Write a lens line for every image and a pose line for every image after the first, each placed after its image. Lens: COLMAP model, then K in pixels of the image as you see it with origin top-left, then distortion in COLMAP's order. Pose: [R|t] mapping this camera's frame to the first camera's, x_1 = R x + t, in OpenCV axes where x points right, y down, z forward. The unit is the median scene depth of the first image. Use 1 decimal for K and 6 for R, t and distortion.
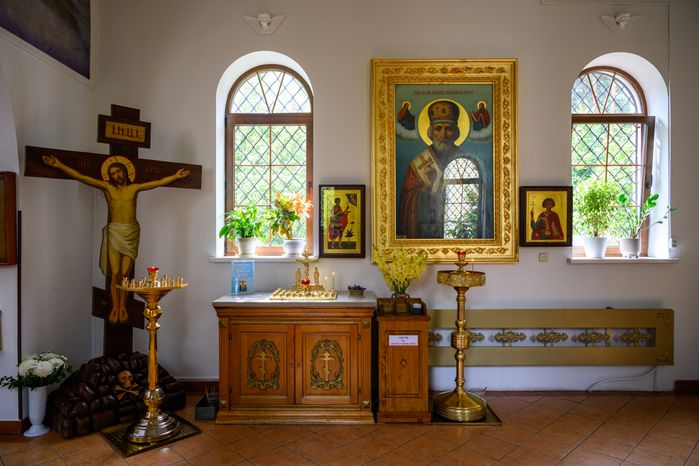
lens RADIAL K [[487.2, 0, 347.0], [0, 487.2, 233.0], [0, 0, 1]] dist [0.003108, -0.004864]
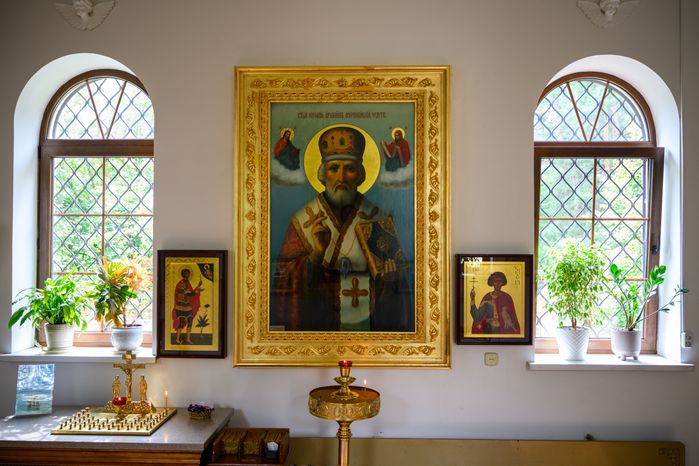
lens RADIAL K [[628.6, 0, 350.5], [0, 628.6, 237.6], [0, 0, 1]] dist [0.002501, 0.012605]
pose [[0.999650, 0.006566, -0.025632, 0.233207], [-0.006909, 0.999888, -0.013304, -0.105855], [0.025542, 0.013476, 0.999583, 0.128065]]
